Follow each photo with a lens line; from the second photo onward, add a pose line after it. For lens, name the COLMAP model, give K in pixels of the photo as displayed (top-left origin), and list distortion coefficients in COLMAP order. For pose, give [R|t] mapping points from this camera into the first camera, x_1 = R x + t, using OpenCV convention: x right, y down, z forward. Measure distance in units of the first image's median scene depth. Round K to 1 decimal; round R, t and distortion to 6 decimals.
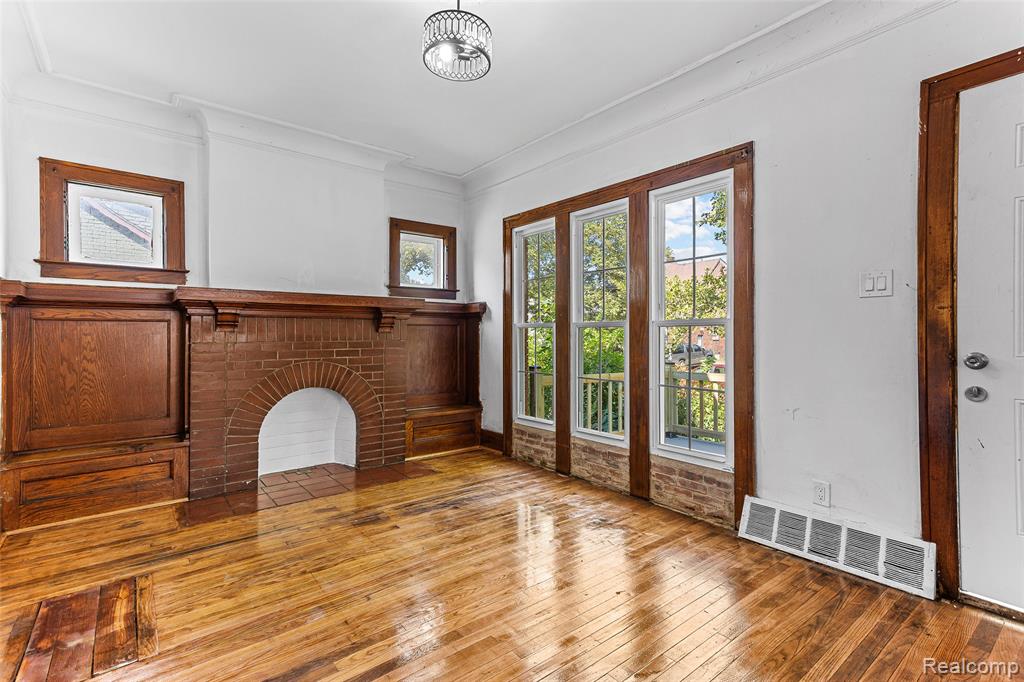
lens RADIAL K [[486.7, 0, 512.3], [0, 486.7, 335.3], [0, 0, 1]] dist [0.031920, 0.001829]
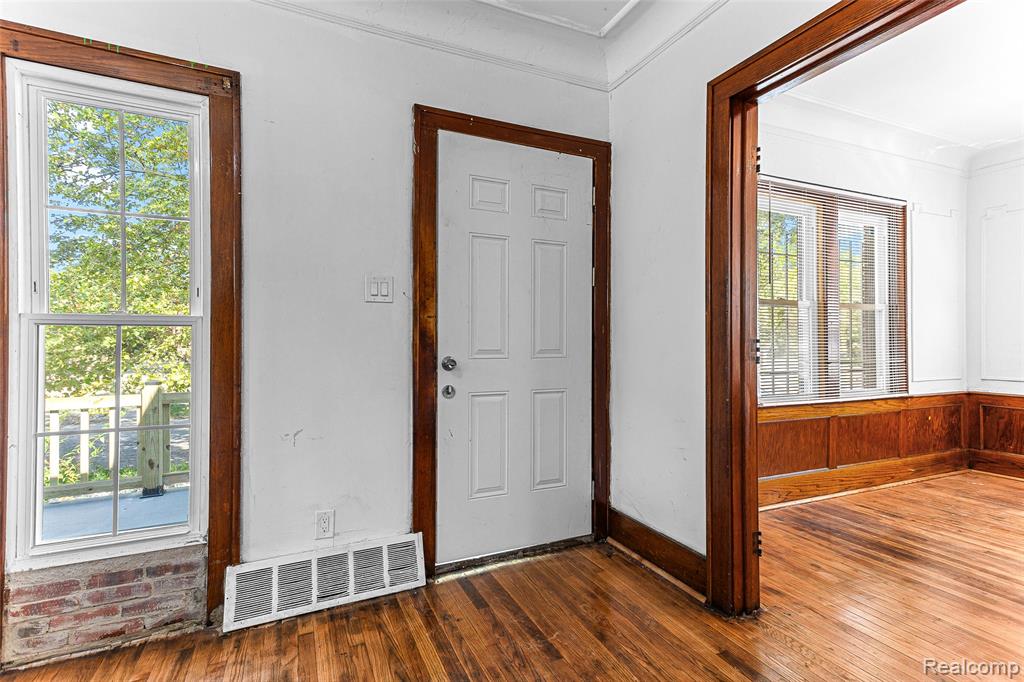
lens RADIAL K [[486.7, 0, 504.2], [0, 486.7, 339.0], [0, 0, 1]] dist [0.031920, 0.001829]
pose [[0.252288, 0.003148, 0.967647, -0.101503], [-0.004128, 0.999989, -0.002177, -0.003138], [-0.967643, -0.003446, 0.252298, 0.384353]]
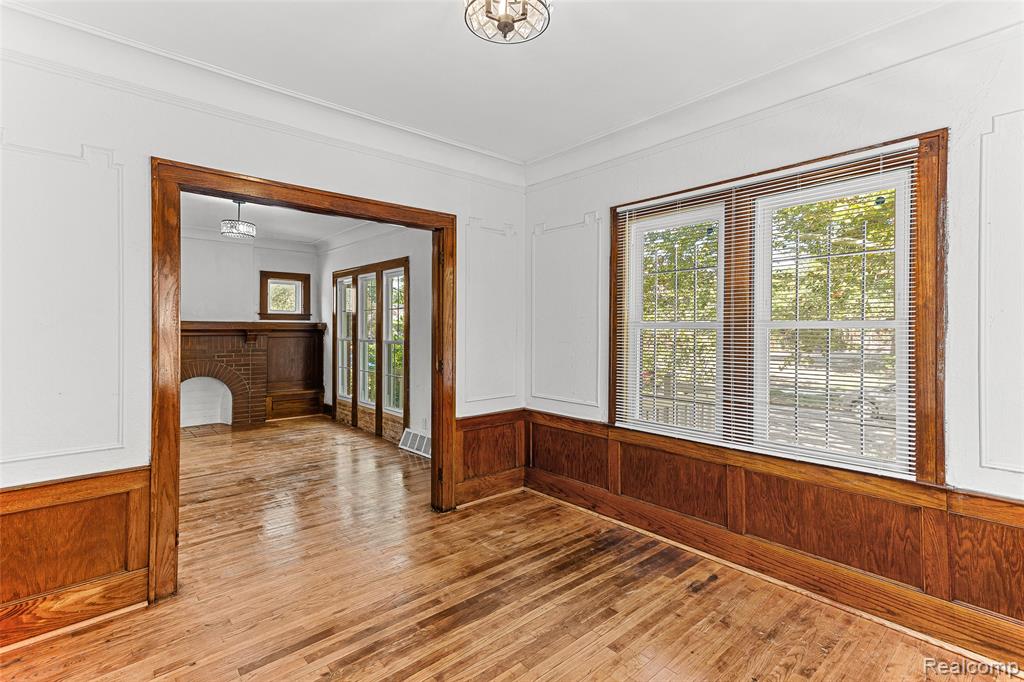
lens RADIAL K [[486.7, 0, 509.9], [0, 486.7, 330.3], [0, 0, 1]] dist [0.031920, 0.001829]
pose [[0.999251, 0.004262, 0.038457, 0.734557], [-0.004390, 0.999985, 0.003256, -0.079324], [-0.038442, -0.003422, 0.999255, -0.928209]]
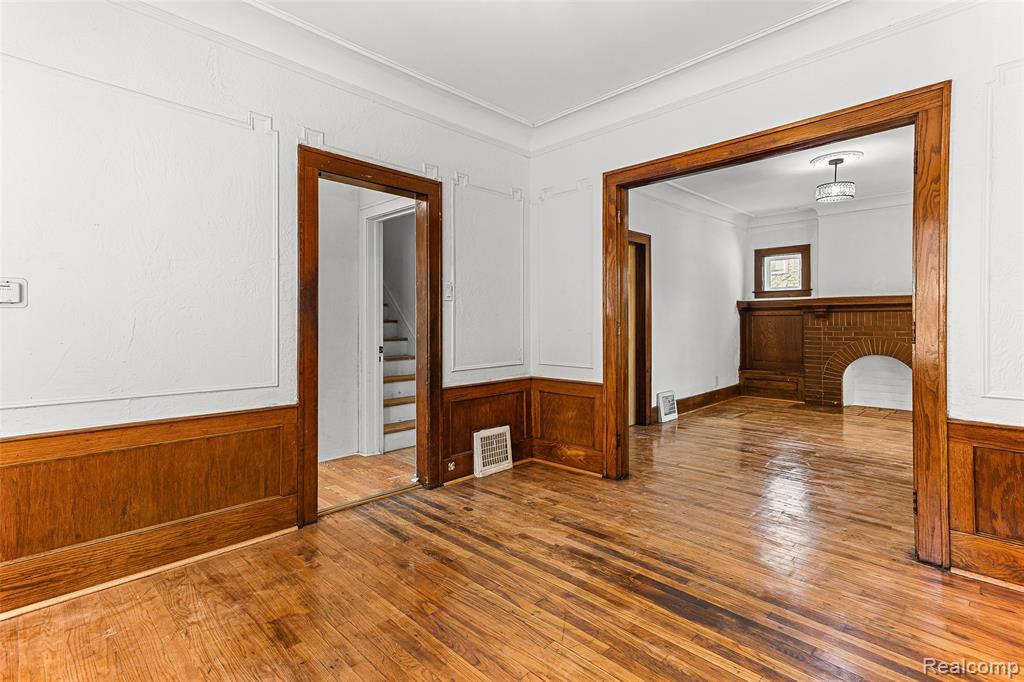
lens RADIAL K [[486.7, 0, 504.5], [0, 486.7, 321.0], [0, 0, 1]] dist [0.031920, 0.001829]
pose [[0.094355, -0.004440, -0.995529, 1.323107], [0.001890, 0.999989, -0.004281, 0.001210], [0.995537, -0.001477, 0.094363, -0.440515]]
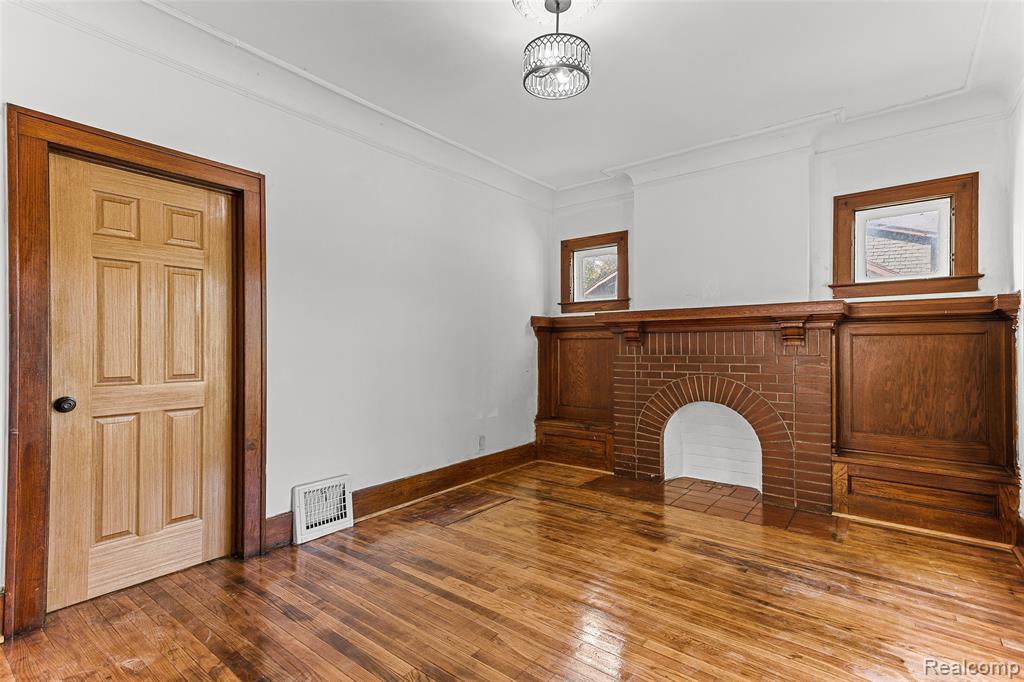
lens RADIAL K [[486.7, 0, 502.2], [0, 486.7, 346.5], [0, 0, 1]] dist [0.031920, 0.001829]
pose [[0.219065, -0.004191, -0.975701, 0.578271], [-0.003148, 0.999983, -0.005002, 0.001285], [0.975705, 0.004168, 0.219048, 0.456640]]
